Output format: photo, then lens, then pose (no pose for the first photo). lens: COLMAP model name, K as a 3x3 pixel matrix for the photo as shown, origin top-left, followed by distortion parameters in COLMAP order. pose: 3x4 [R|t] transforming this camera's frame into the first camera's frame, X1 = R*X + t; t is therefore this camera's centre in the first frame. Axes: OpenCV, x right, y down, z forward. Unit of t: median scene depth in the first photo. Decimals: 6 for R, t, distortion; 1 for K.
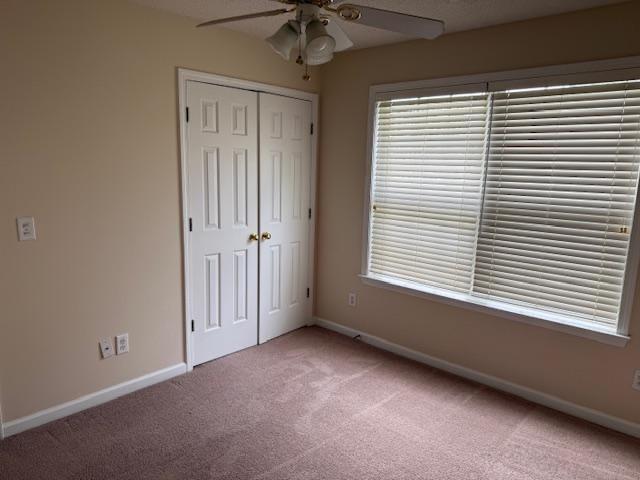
lens RADIAL K [[453.9, 0, 319.5], [0, 453.9, 247.6], [0, 0, 1]] dist [0.080517, -0.103086]
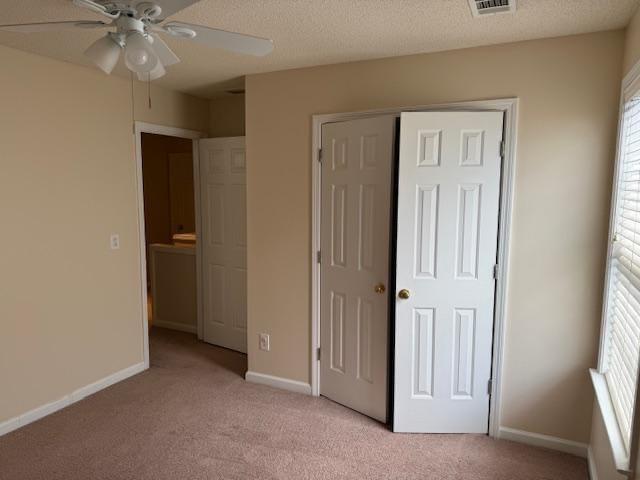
lens RADIAL K [[453.9, 0, 319.5], [0, 453.9, 247.6], [0, 0, 1]] dist [0.080517, -0.103086]
pose [[0.623556, 0.055479, -0.779807, 0.302194], [-0.120797, 0.992337, -0.025994, -0.051281], [0.772389, 0.110407, 0.625480, 0.303146]]
